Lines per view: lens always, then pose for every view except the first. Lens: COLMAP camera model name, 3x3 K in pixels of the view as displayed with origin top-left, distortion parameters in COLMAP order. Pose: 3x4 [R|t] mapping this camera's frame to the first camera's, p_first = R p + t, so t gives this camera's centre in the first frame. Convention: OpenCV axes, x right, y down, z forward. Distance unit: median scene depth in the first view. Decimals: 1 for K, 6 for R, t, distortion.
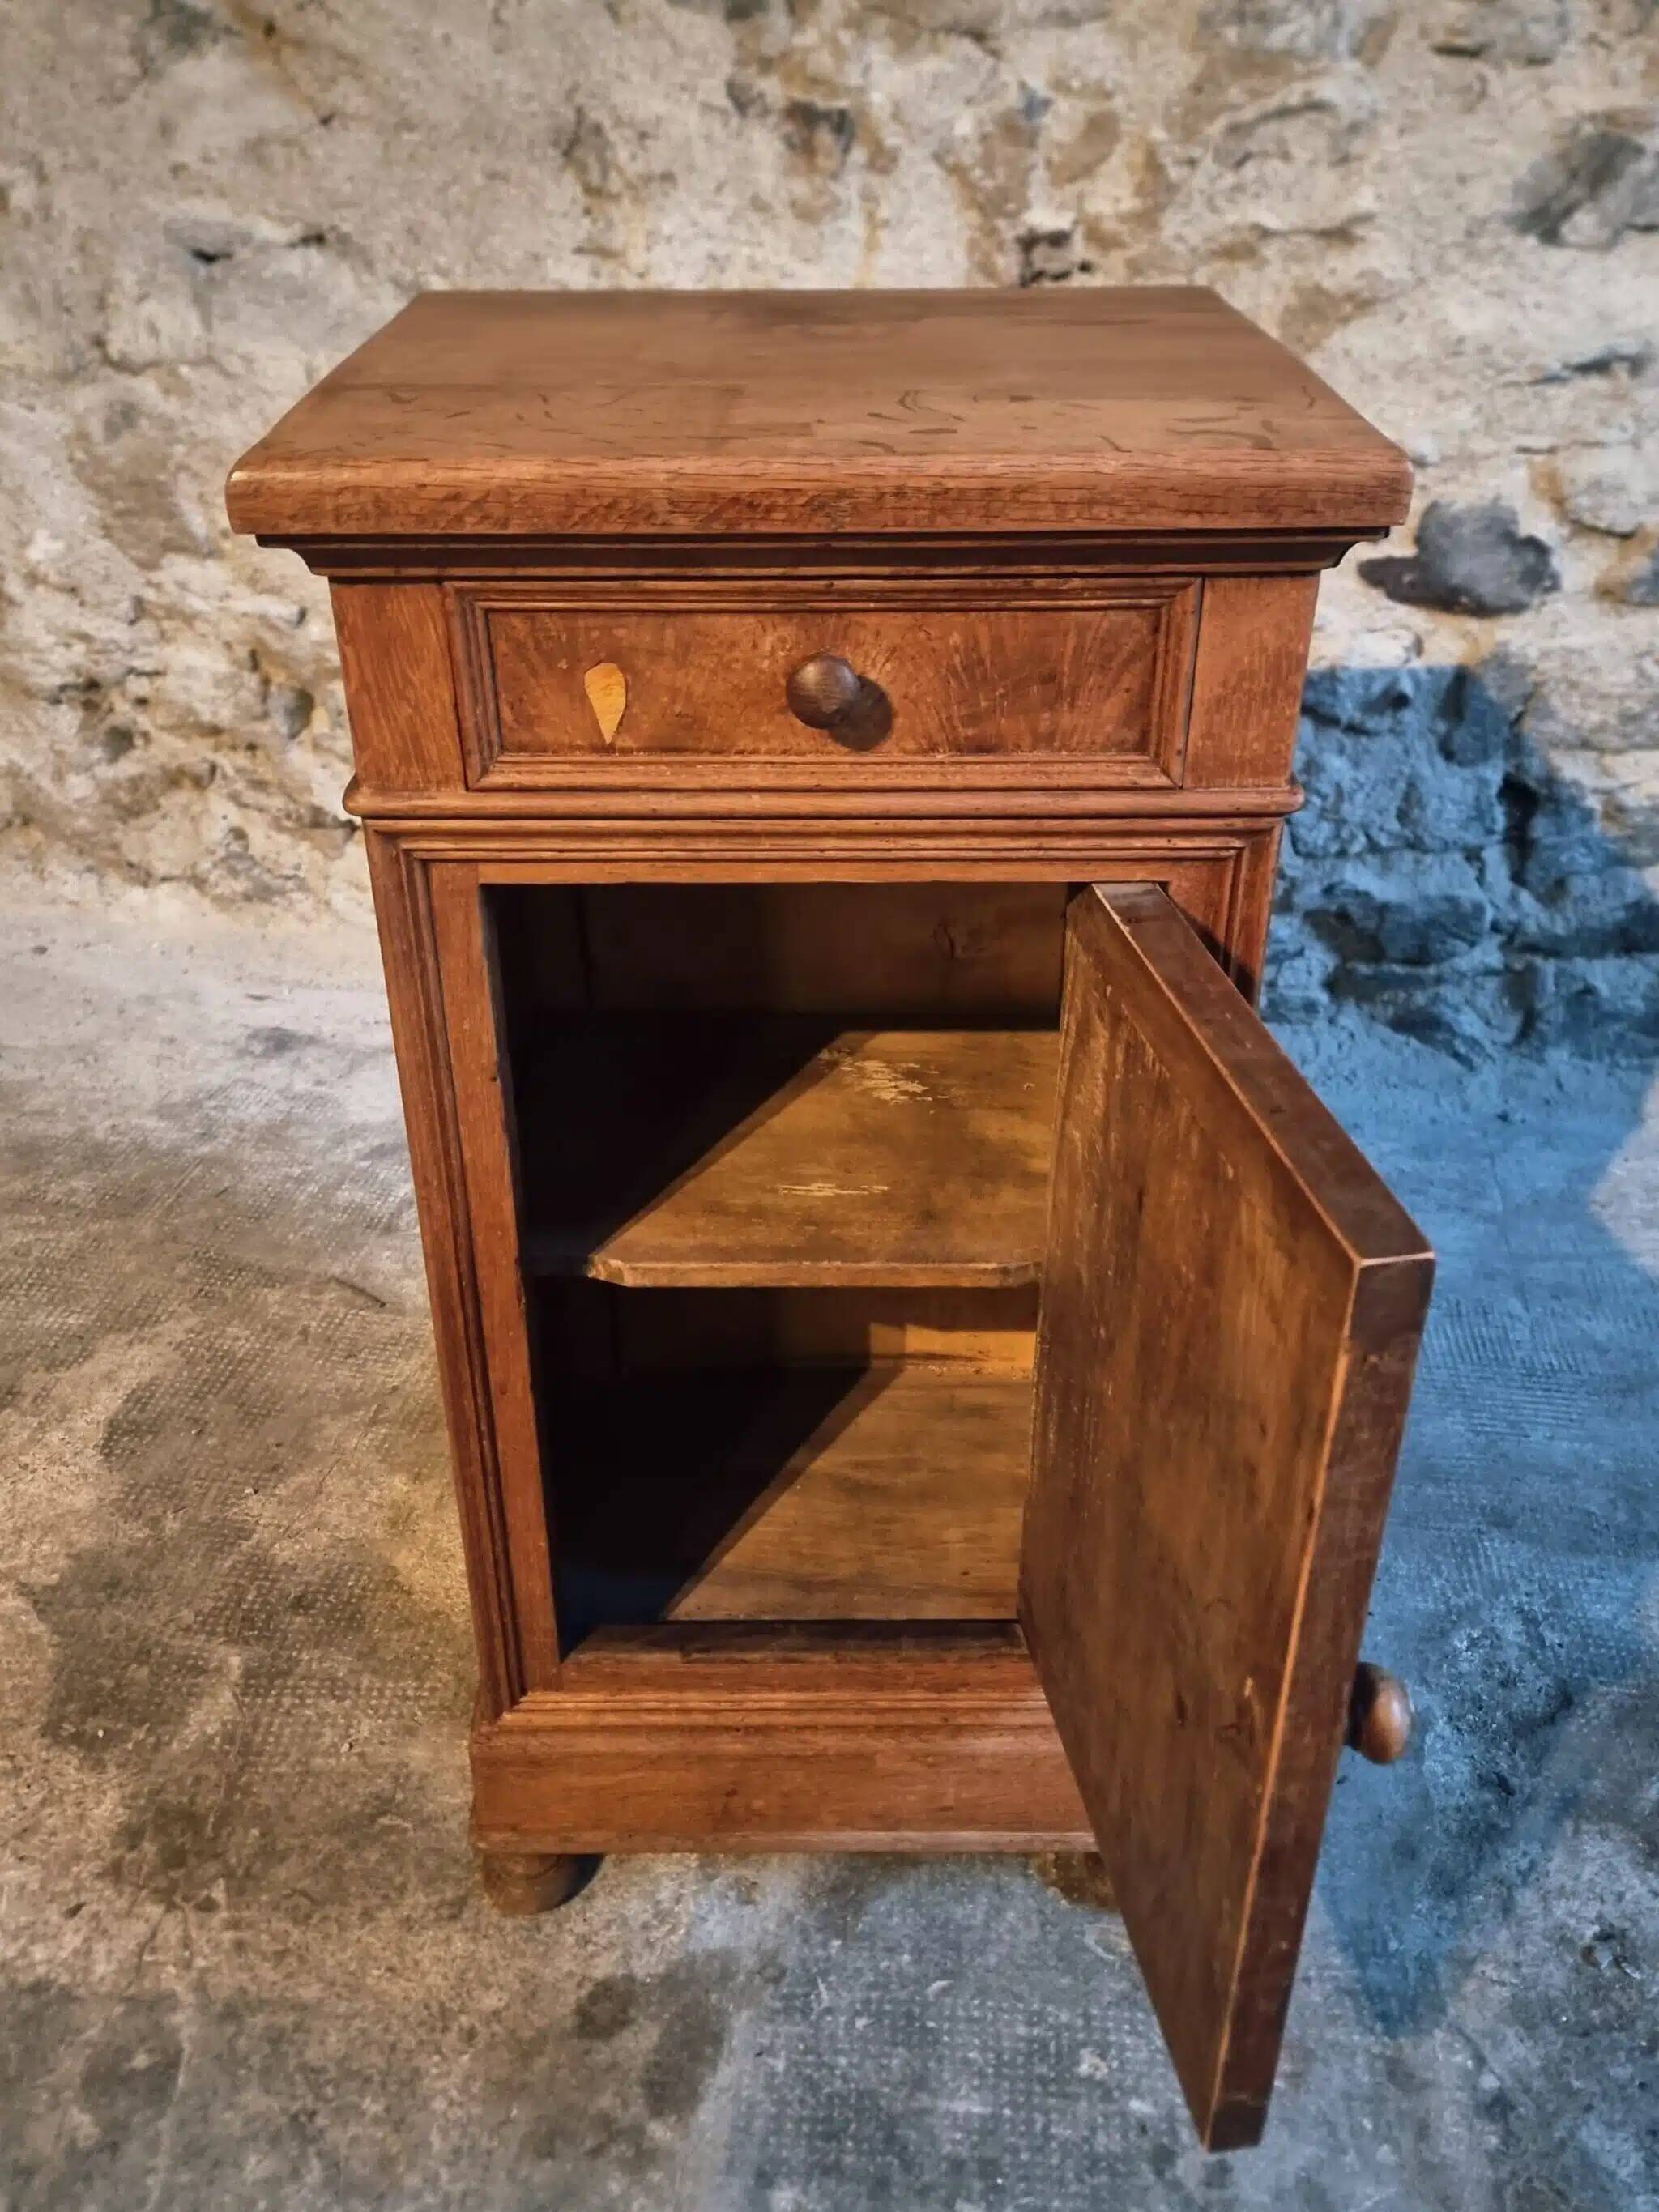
lens RADIAL K [[1824.1, 0, 835.6], [0, 1824.1, 1027.7], [0, 0, 1]] dist [0.058325, -0.051962]
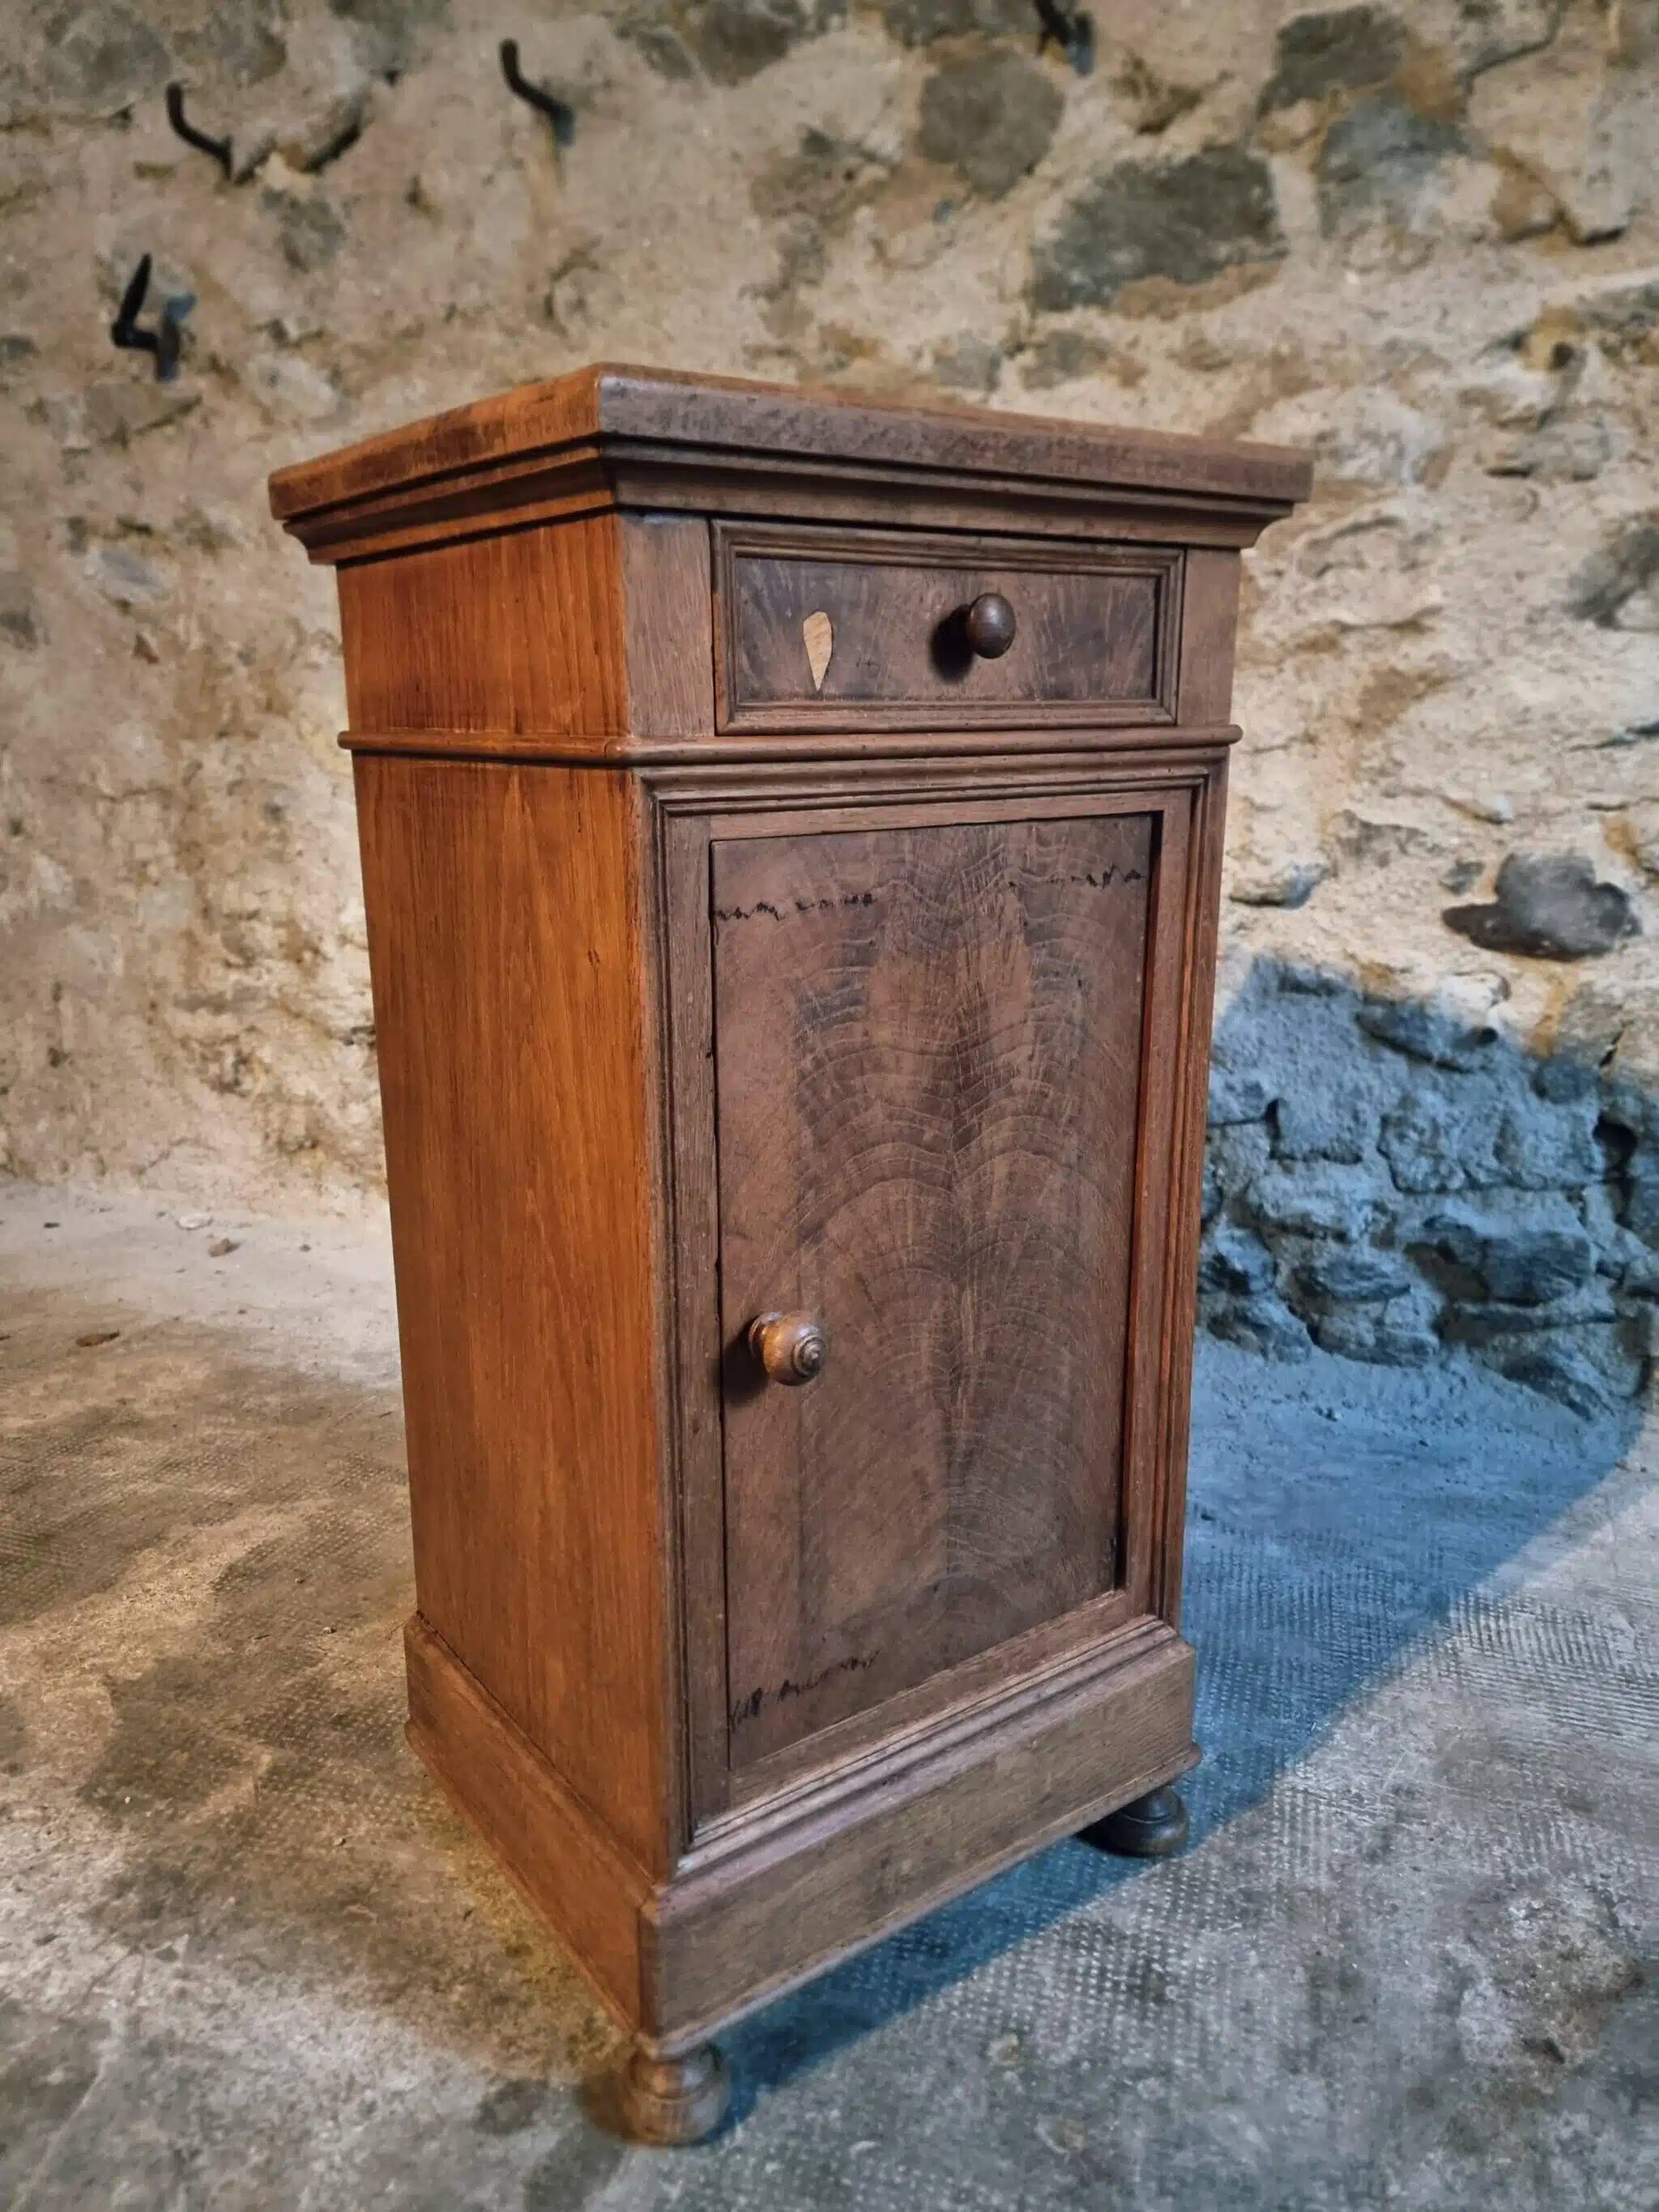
lens RADIAL K [[1593.5, 0, 802.7], [0, 1593.5, 1129.4], [0, 0, 1]] dist [0.054011, -0.048518]
pose [[0.980902, 0.046250, -0.188925, 0.103224], [-0.095509, 0.960683, -0.260703, 0.166998], [0.169440, 0.273768, 0.946753, 0.069848]]
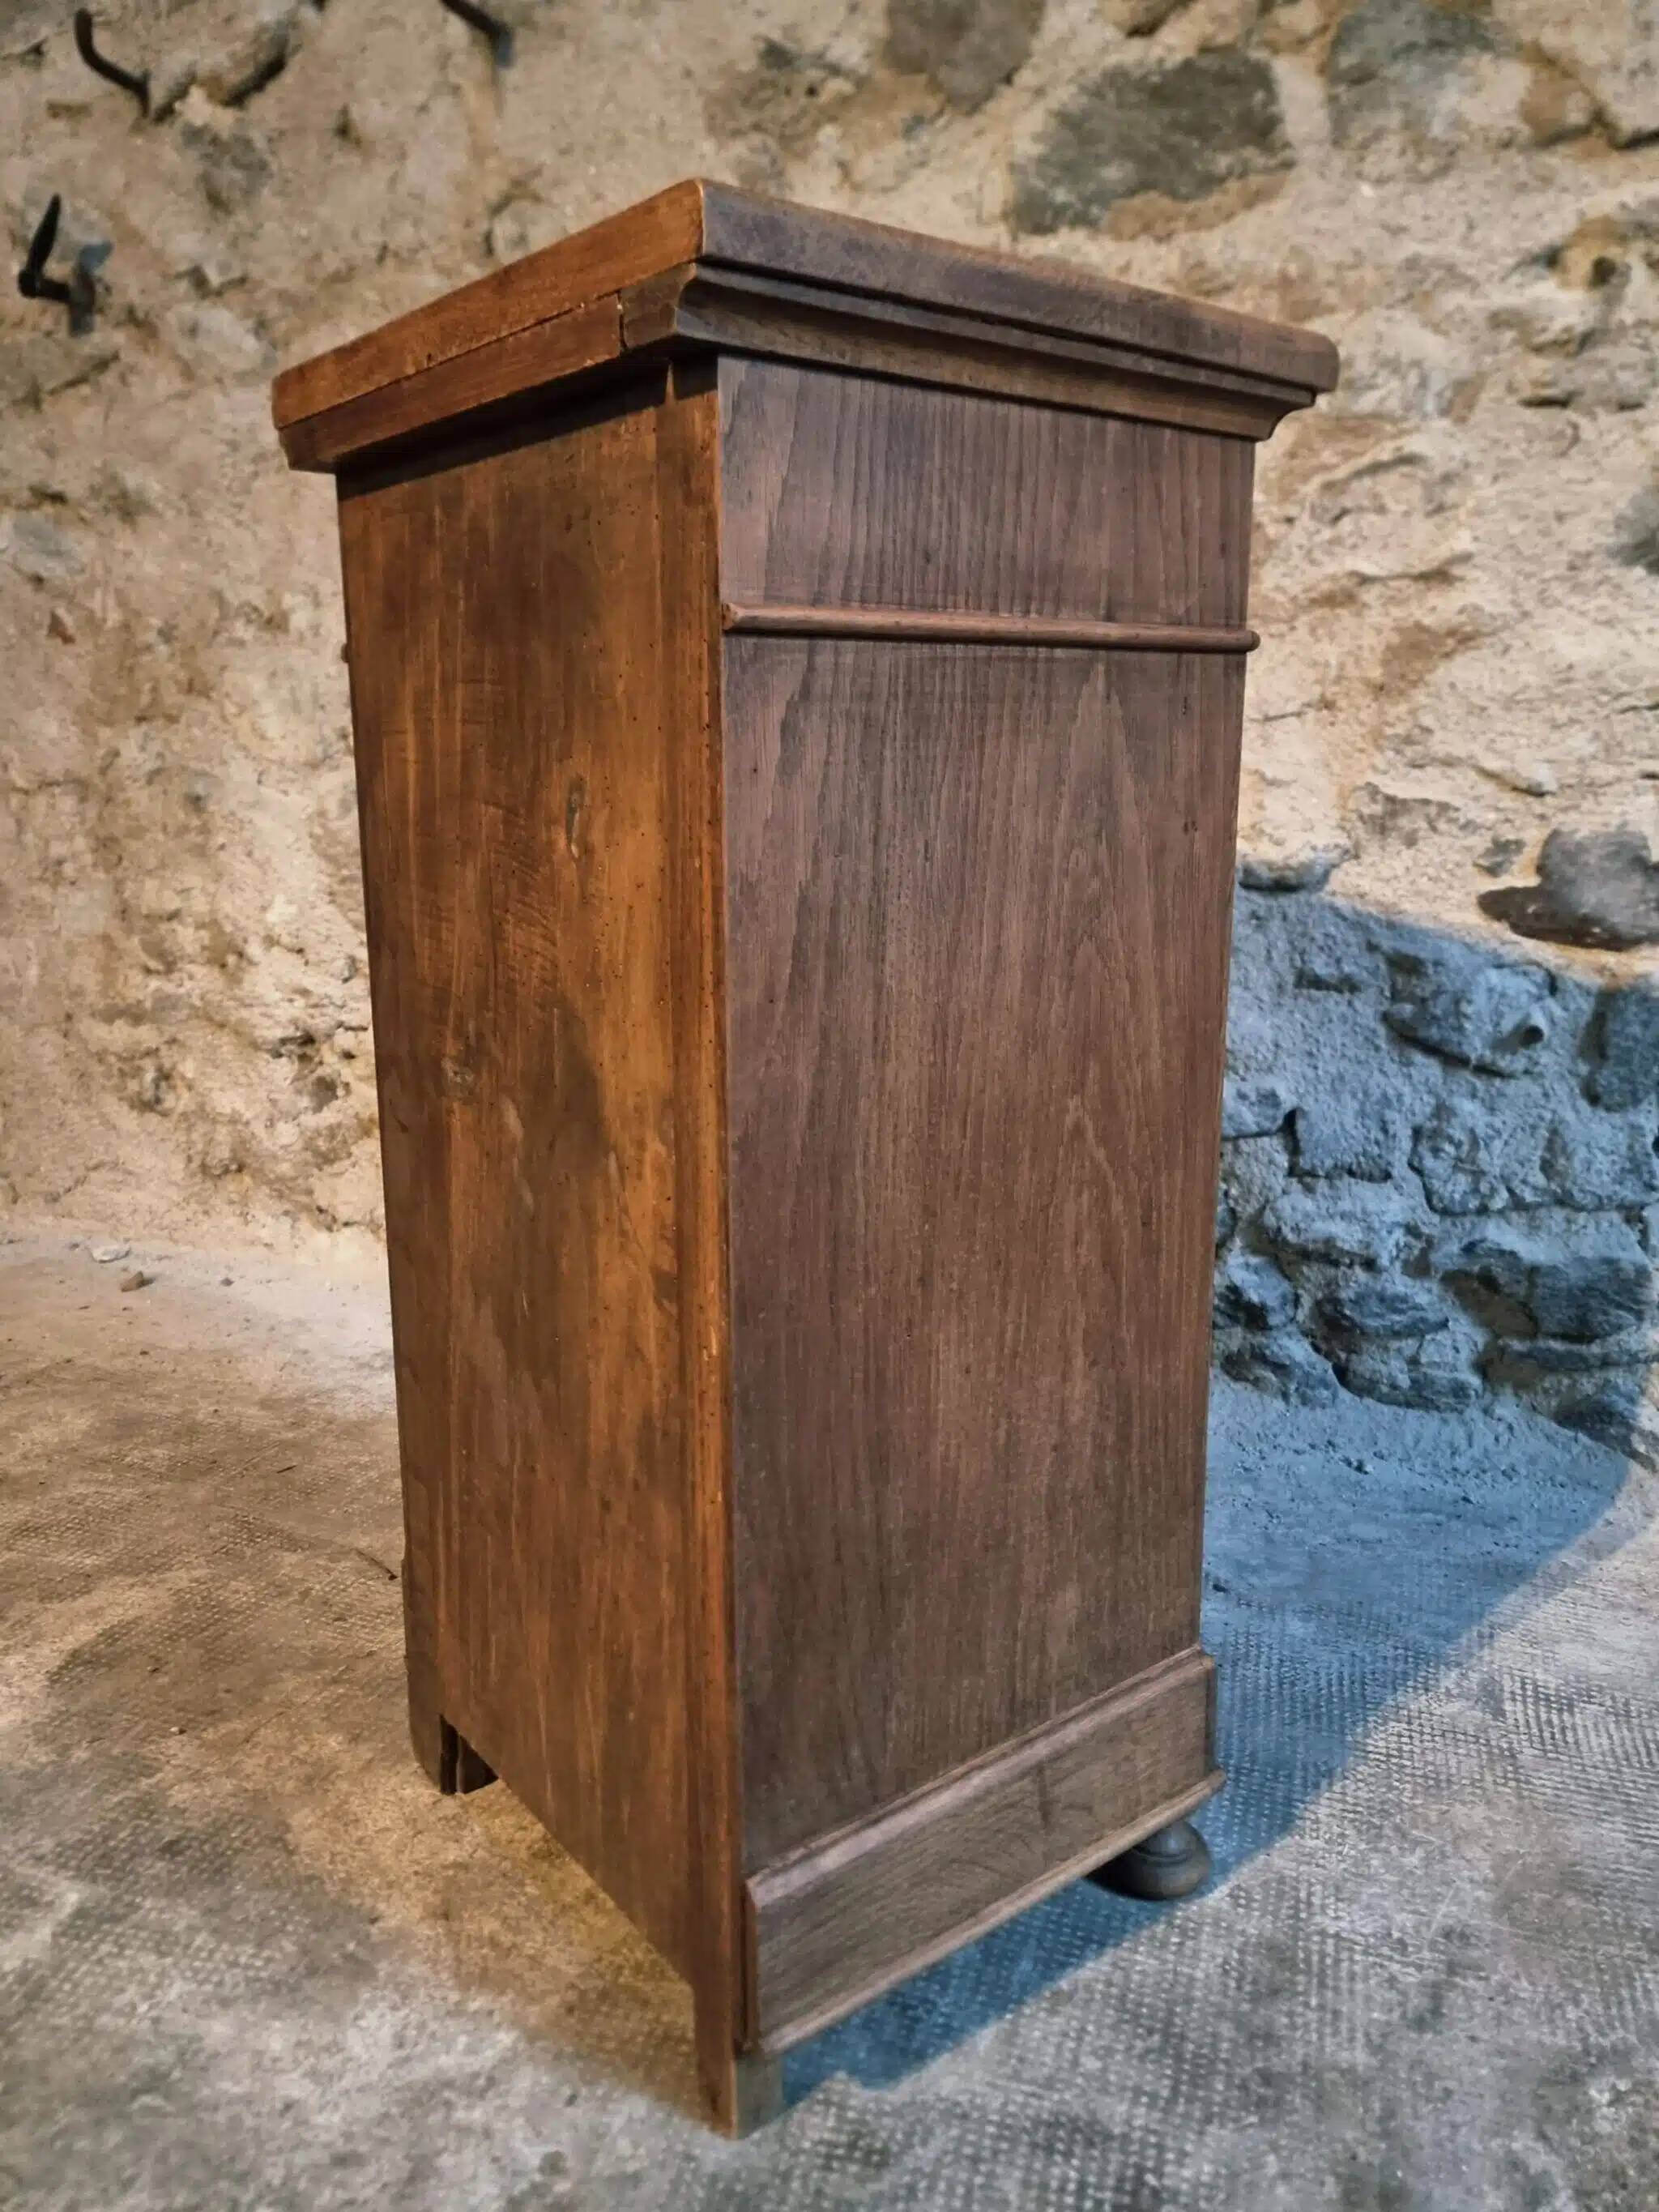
lens RADIAL K [[1612.8, 0, 829.5], [0, 1612.8, 1106.0], [0, 0, 1]] dist [0.060733, -0.058307]
pose [[0.981711, 0.037714, -0.186602, 0.118977], [-0.093233, 0.949837, -0.298524, 0.150048], [0.165983, 0.310462, 0.935982, 0.183059]]
